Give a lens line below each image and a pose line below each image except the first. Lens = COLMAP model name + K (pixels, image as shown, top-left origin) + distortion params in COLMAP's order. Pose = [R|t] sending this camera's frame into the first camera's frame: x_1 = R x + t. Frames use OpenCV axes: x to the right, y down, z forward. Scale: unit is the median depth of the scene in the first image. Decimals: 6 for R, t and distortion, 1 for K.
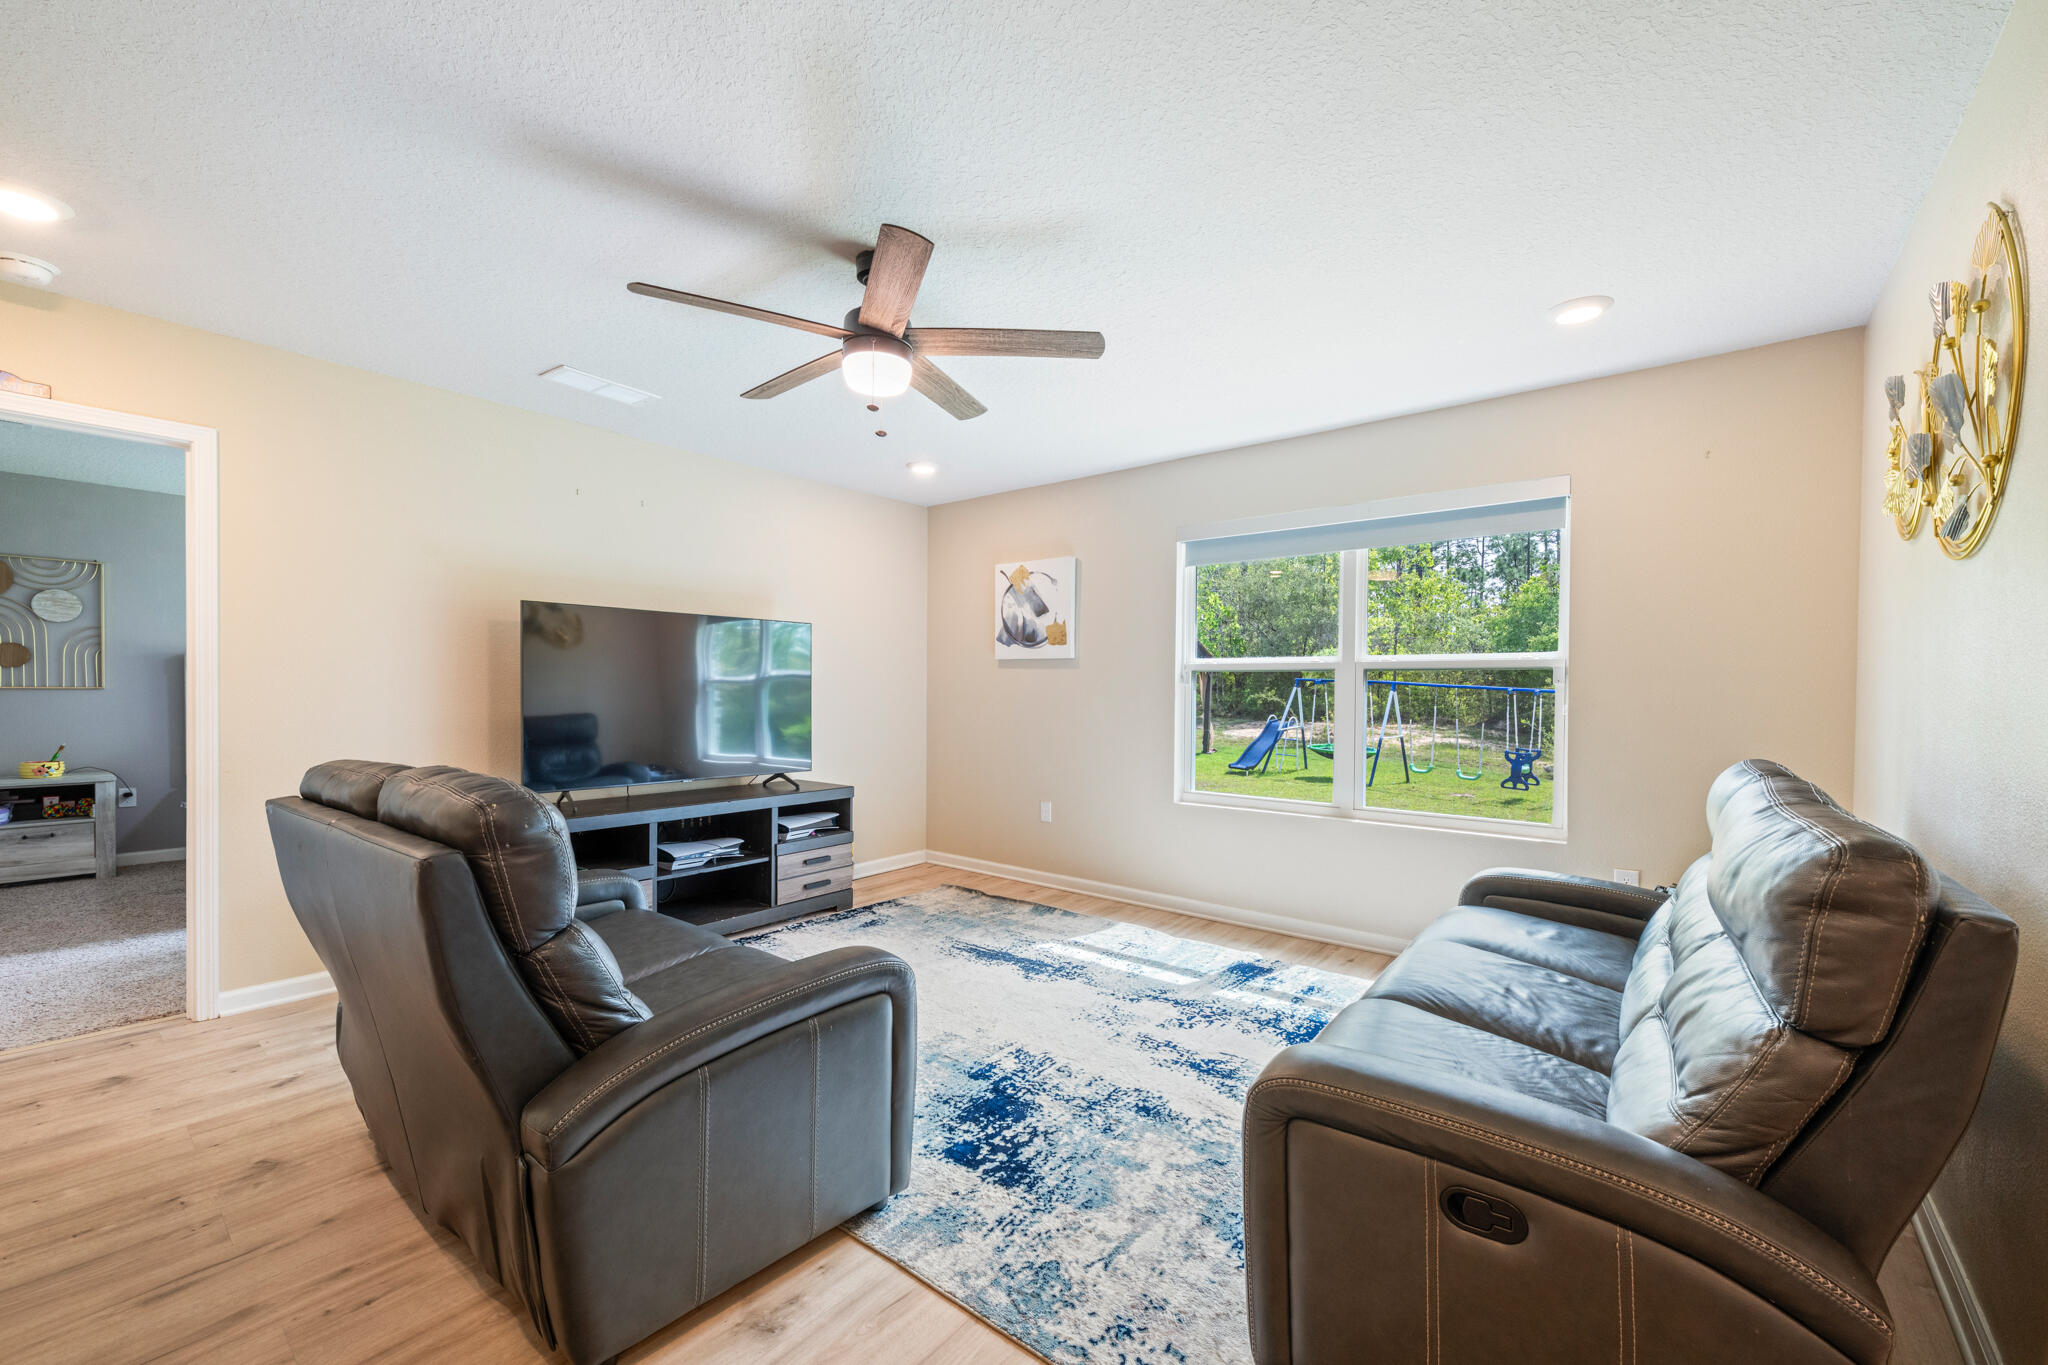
lens RADIAL K [[818.8, 0, 1041.0], [0, 818.8, 701.3], [0, 0, 1]] dist [-0.000679, 0.000142]
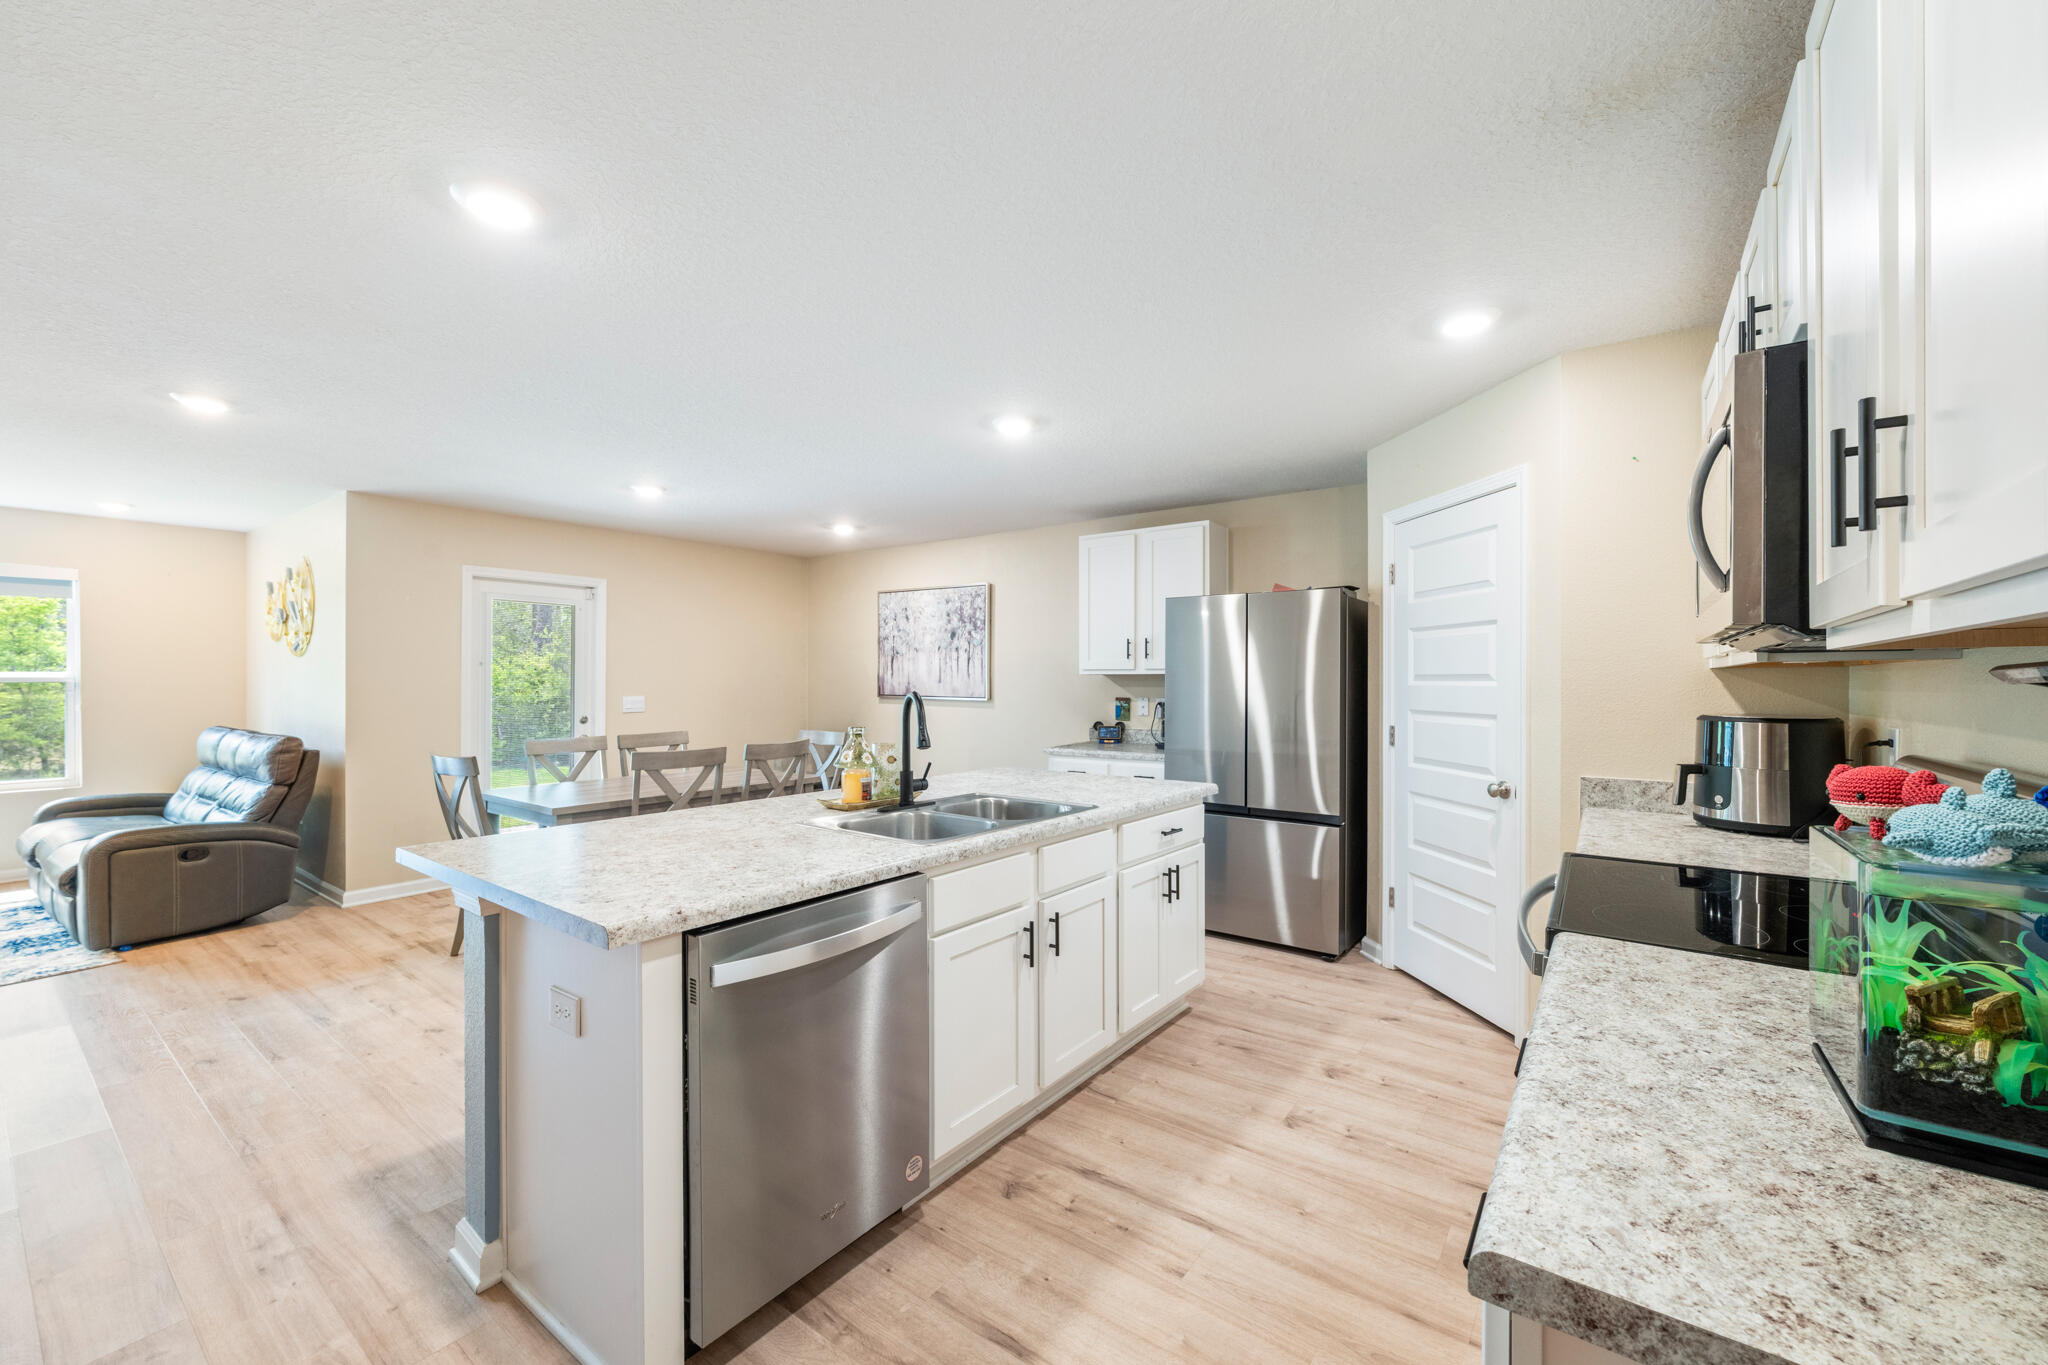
lens RADIAL K [[818.8, 0, 1028.1], [0, 818.8, 682.7], [0, 0, 1]] dist [-0.000679, 0.000142]
pose [[-0.043688, -0.009093, 0.999004, -0.883081], [0.009994, 0.999905, 0.009538, -0.030664], [-0.998995, 0.010401, -0.043593, -0.688689]]
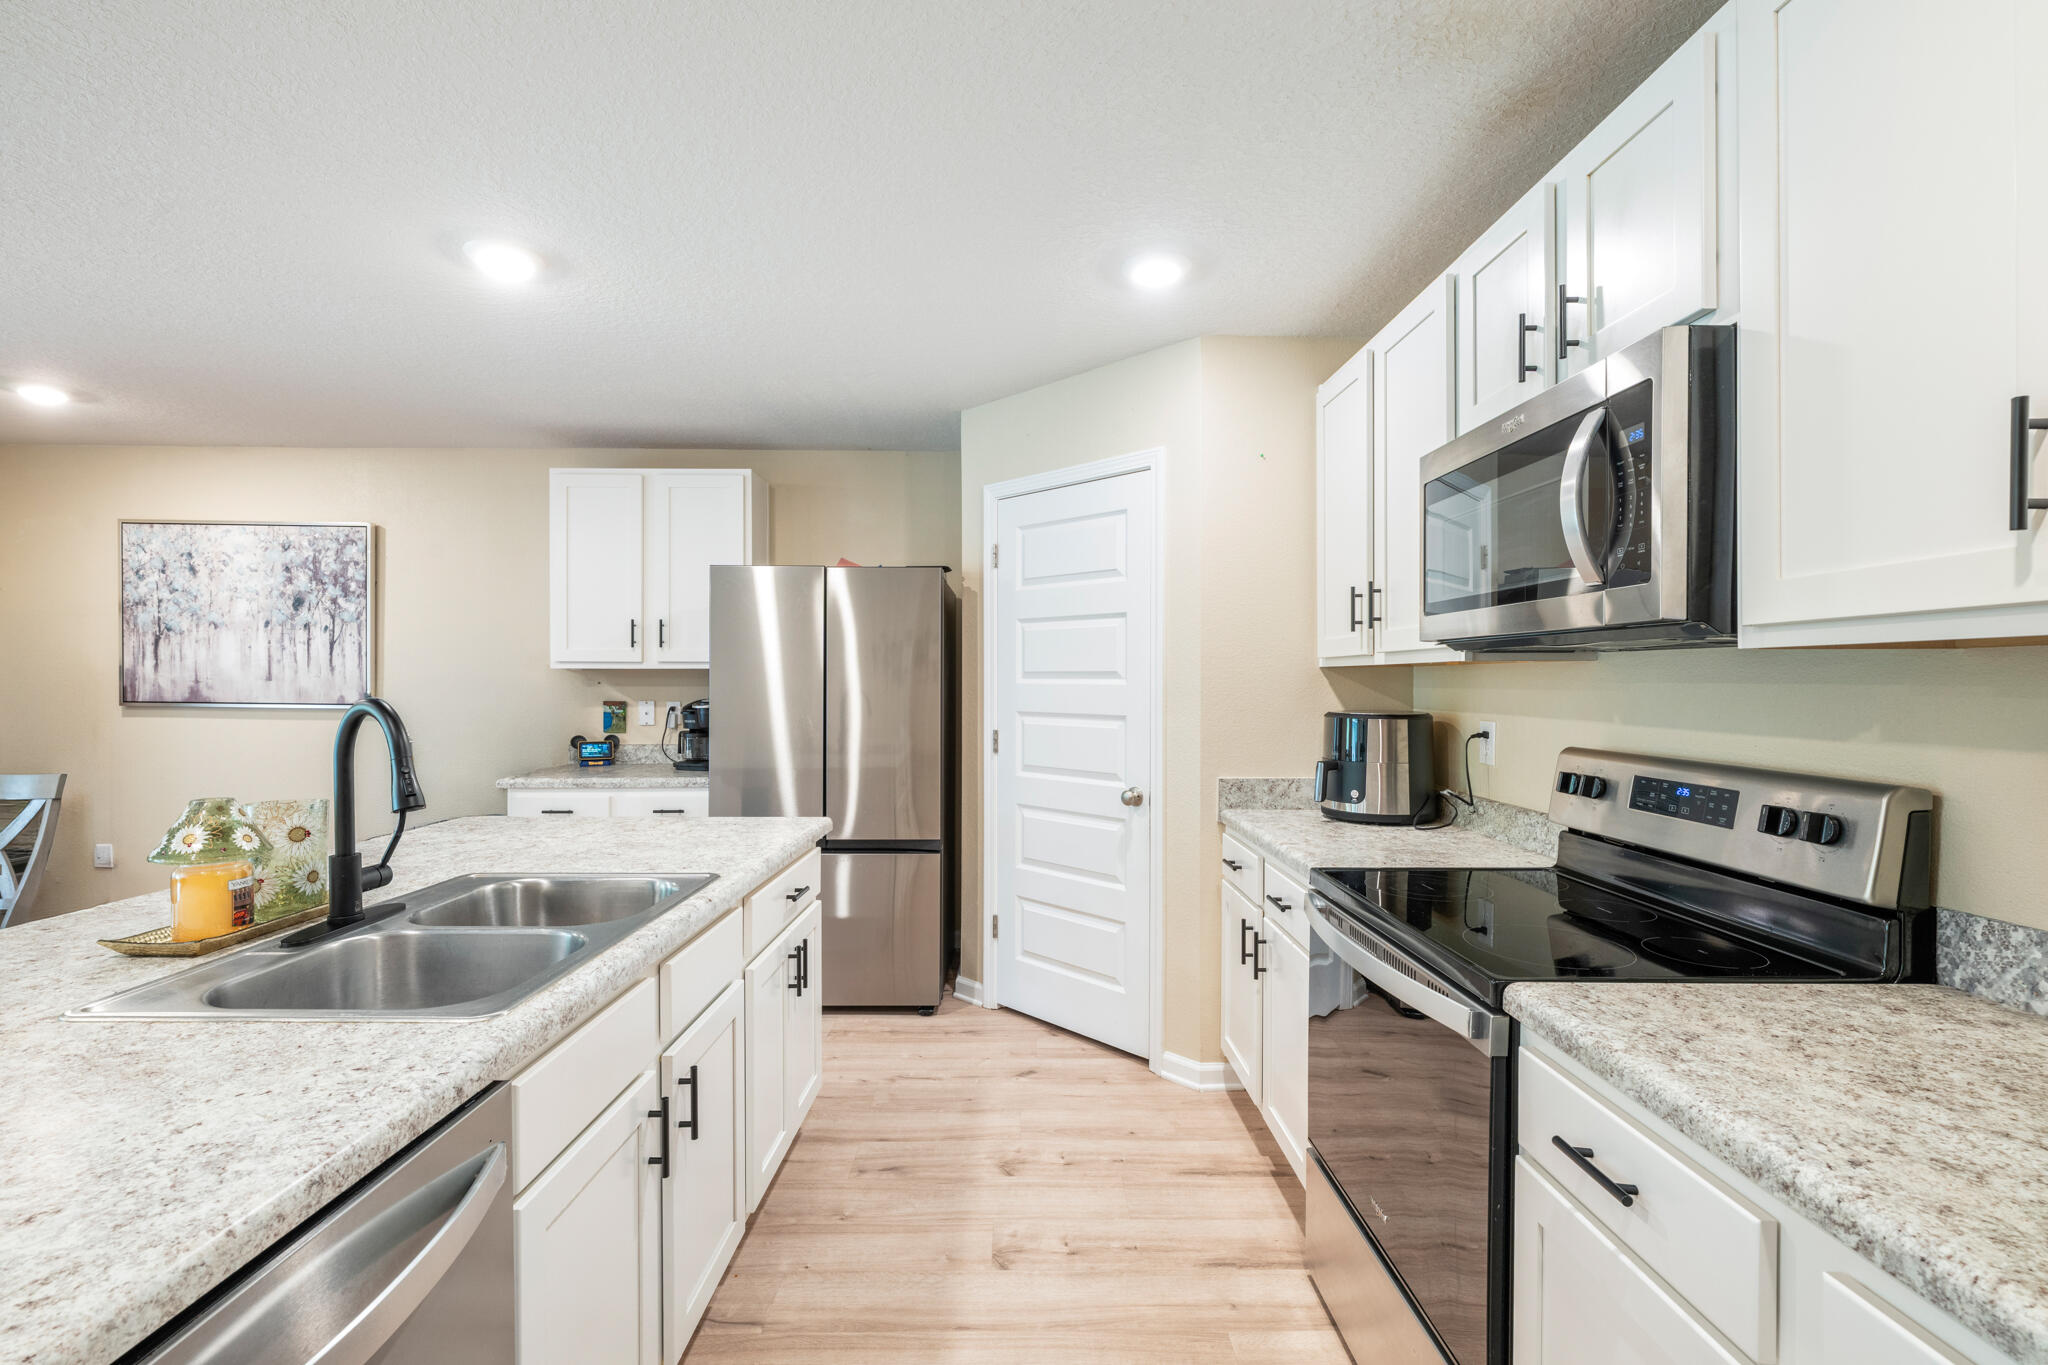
lens RADIAL K [[903.8, 0, 1032.5], [0, 903.8, 684.6], [0, 0, 1]] dist [0.001955, -0.000821]
pose [[-0.638854, -0.013215, 0.769215, -0.690652], [0.001723, 0.999825, 0.018607, -0.030400], [-0.769326, 0.013212, -0.638719, -0.601177]]
